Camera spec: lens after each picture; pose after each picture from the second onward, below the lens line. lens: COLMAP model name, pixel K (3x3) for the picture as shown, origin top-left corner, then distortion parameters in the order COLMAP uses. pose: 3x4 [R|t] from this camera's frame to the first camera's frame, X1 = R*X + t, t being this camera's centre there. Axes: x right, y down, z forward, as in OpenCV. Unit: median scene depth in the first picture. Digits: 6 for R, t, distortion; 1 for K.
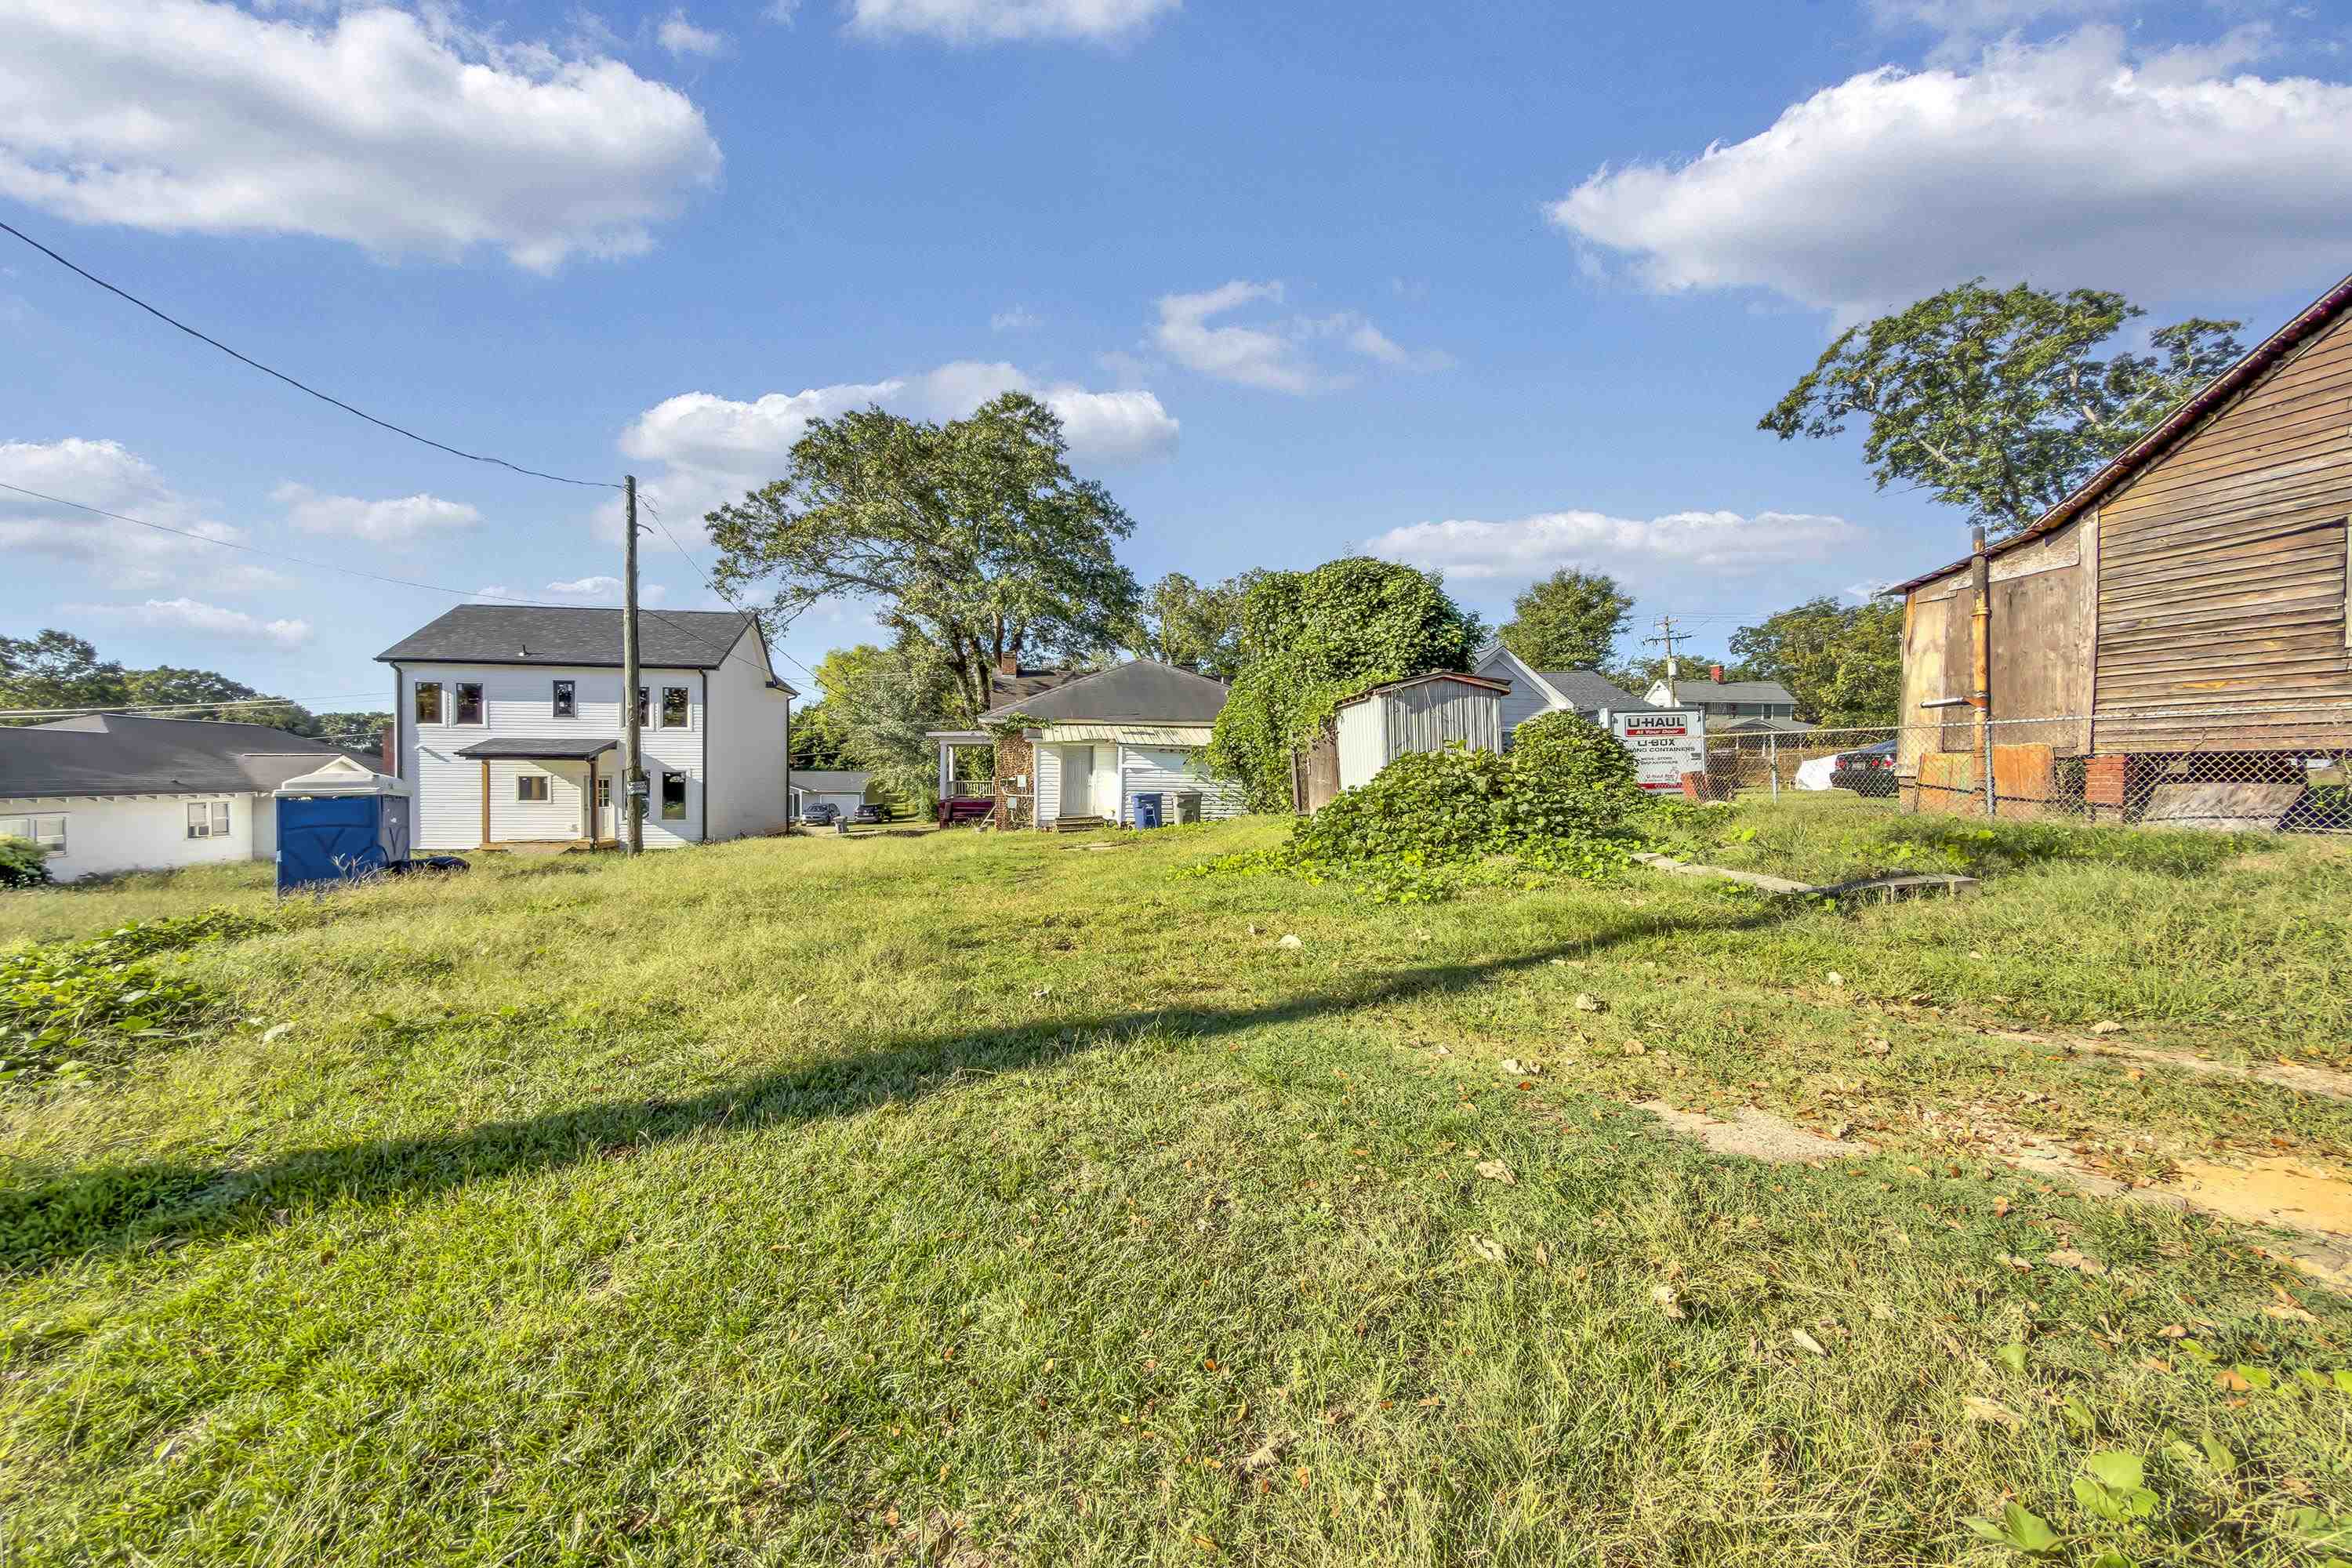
lens RADIAL K [[938.0, 0, 1181.3], [0, 938.0, 795.6], [0, 0, 1]] dist [-0.000413, -0.000120]
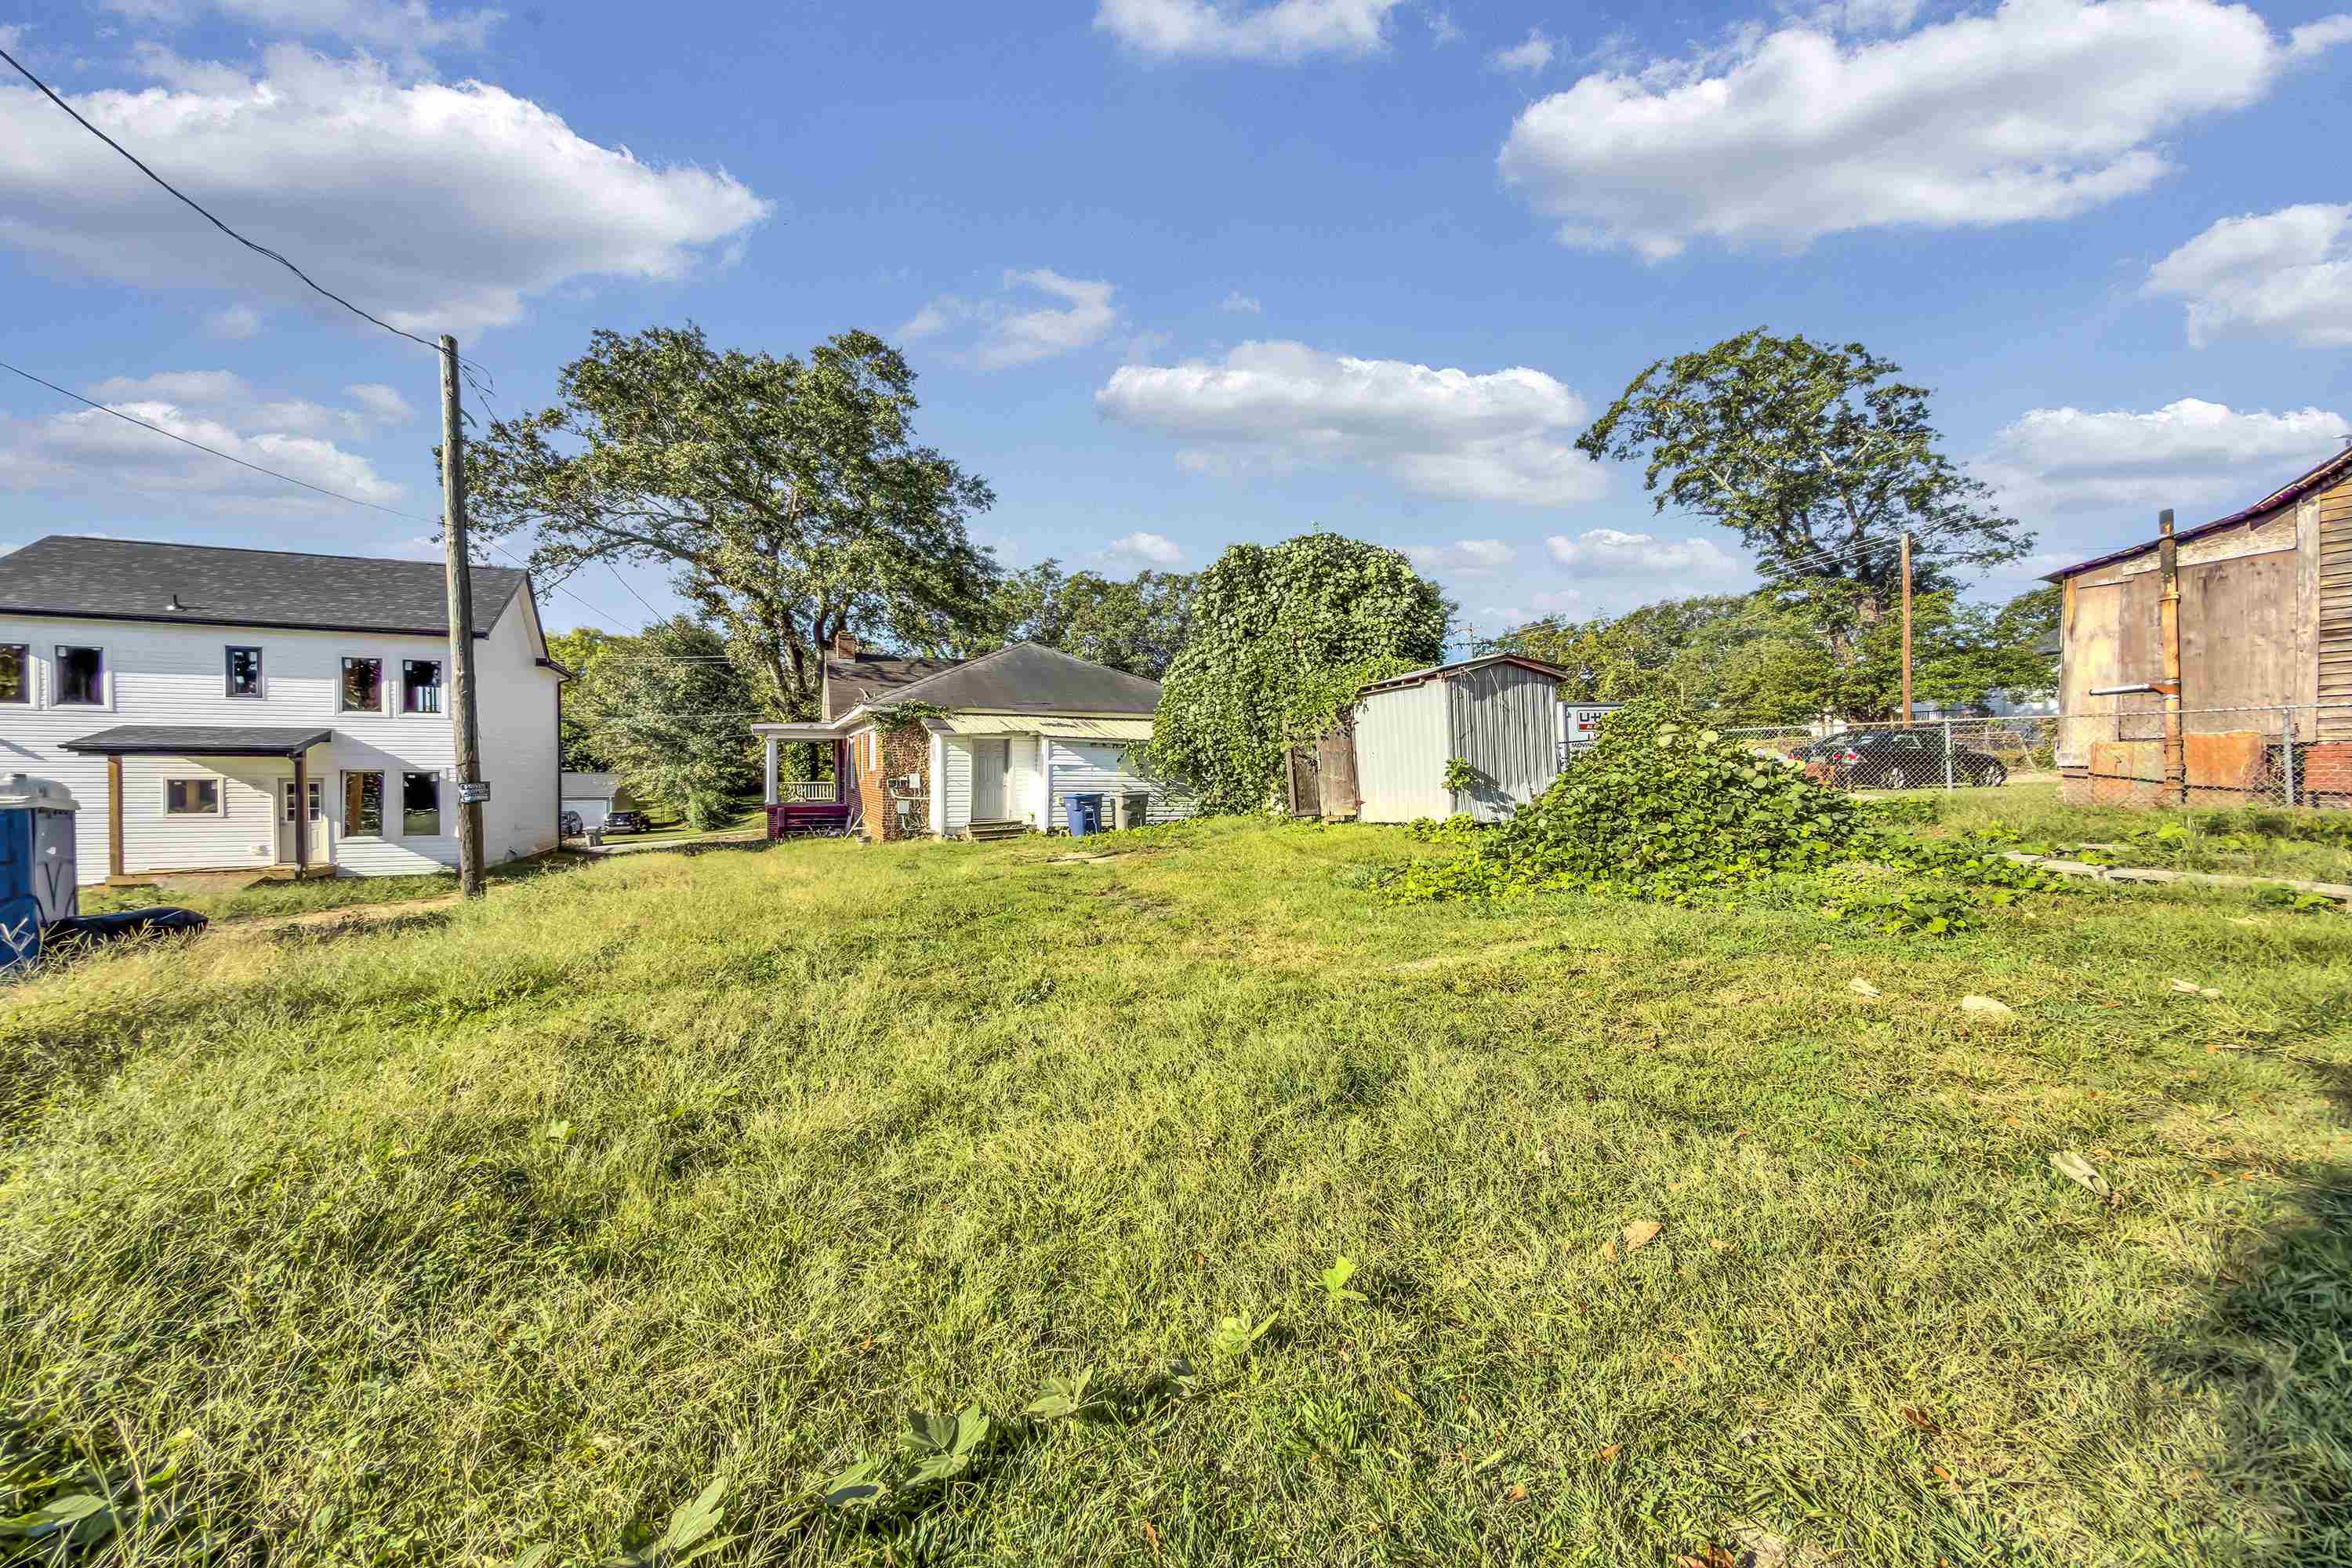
lens RADIAL K [[943.8, 0, 1176.0], [0, 943.8, 784.0], [0, 0, 1]] dist [0.001734, -0.000059]
pose [[0.967990, -0.007657, 0.250873, -0.147978], [0.010985, 0.999869, -0.011868, -0.000330], [-0.250749, 0.014244, 0.967947, 0.116368]]
